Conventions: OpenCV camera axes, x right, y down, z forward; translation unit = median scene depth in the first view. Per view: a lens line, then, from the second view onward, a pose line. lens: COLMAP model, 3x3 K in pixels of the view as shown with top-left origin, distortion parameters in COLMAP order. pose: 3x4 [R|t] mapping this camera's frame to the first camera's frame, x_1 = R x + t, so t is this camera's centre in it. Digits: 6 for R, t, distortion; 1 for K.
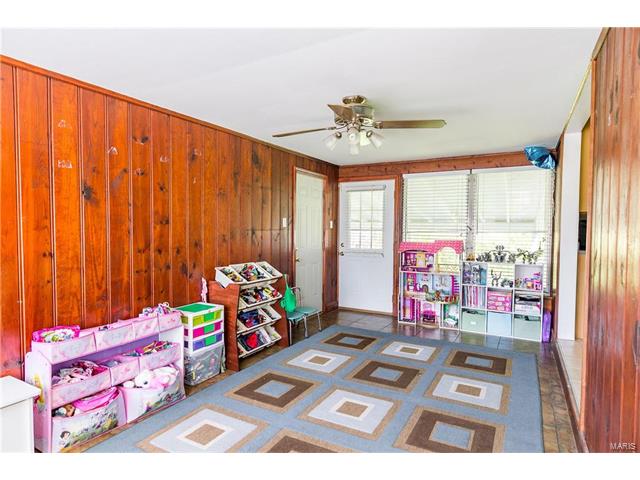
lens RADIAL K [[361.9, 0, 318.4], [0, 361.9, 239.7], [0, 0, 1]] dist [-0.000019, -0.001510]
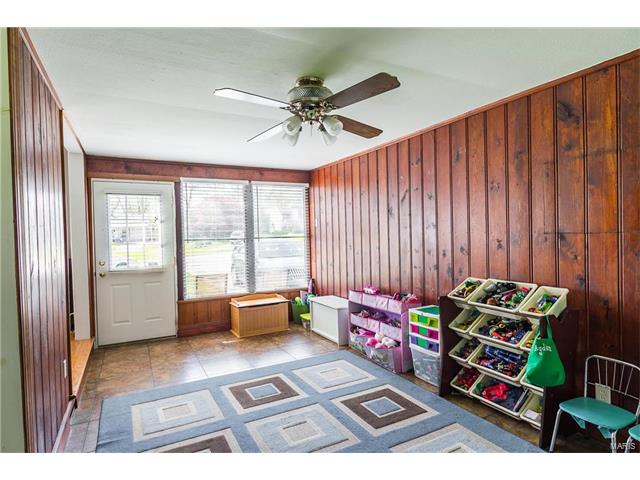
lens RADIAL K [[361.9, 0, 318.7], [0, 361.9, 240.4], [0, 0, 1]] dist [-0.000019, -0.001510]
pose [[-0.541713, 0.017778, -0.840375, 0.682525], [-0.013065, 0.999477, 0.029565, -0.034607], [0.840462, 0.026995, -0.541198, 1.249811]]
